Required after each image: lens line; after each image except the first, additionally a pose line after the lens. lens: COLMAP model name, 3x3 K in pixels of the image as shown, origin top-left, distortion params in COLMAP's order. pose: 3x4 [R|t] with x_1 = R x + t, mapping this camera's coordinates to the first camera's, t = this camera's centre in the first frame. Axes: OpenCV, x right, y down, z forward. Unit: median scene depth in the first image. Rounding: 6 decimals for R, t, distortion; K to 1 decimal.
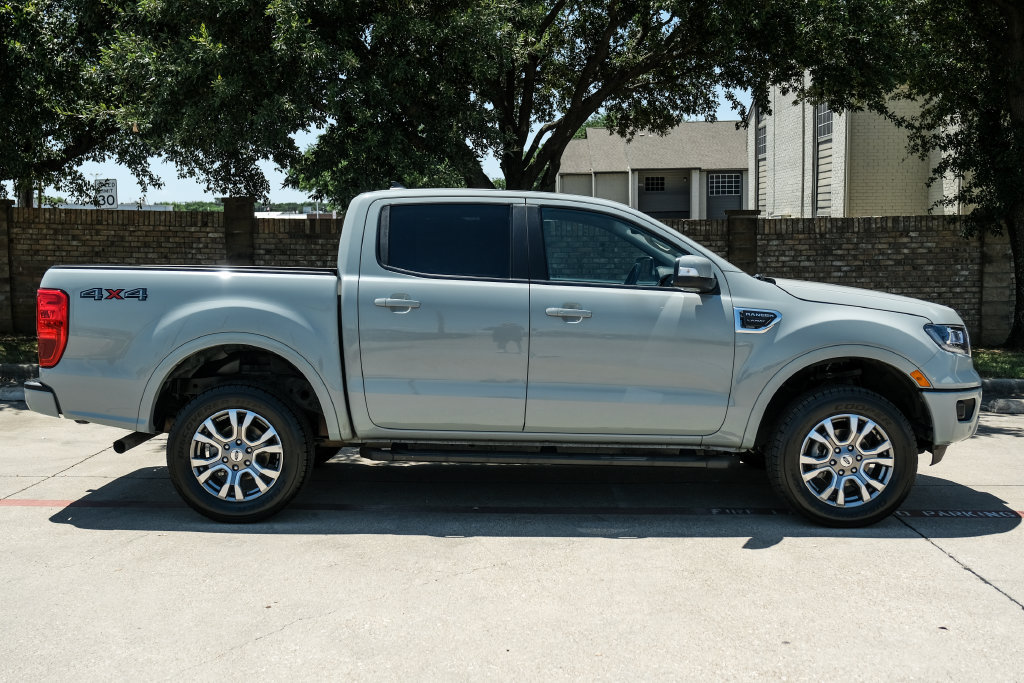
lens RADIAL K [[1279.1, 0, 491.6], [0, 1279.1, 329.6], [0, 0, 1]] dist [-0.010749, -0.019161]
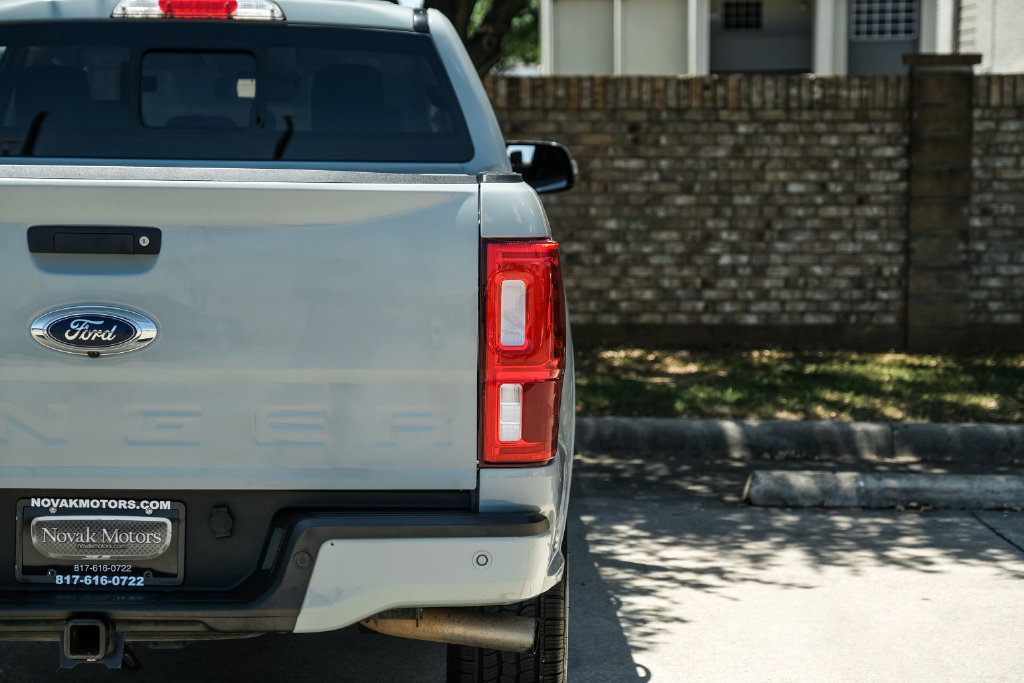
lens RADIAL K [[2450.8, 0, 507.1], [0, 2450.8, 376.8], [0, 0, 1]] dist [0.098061, 1.074654]
pose [[0.999309, 0.003462, 0.037018, 0.008844], [-0.004542, 0.999566, 0.029114, -0.003352], [-0.036902, -0.029262, 0.998890, 0.121020]]
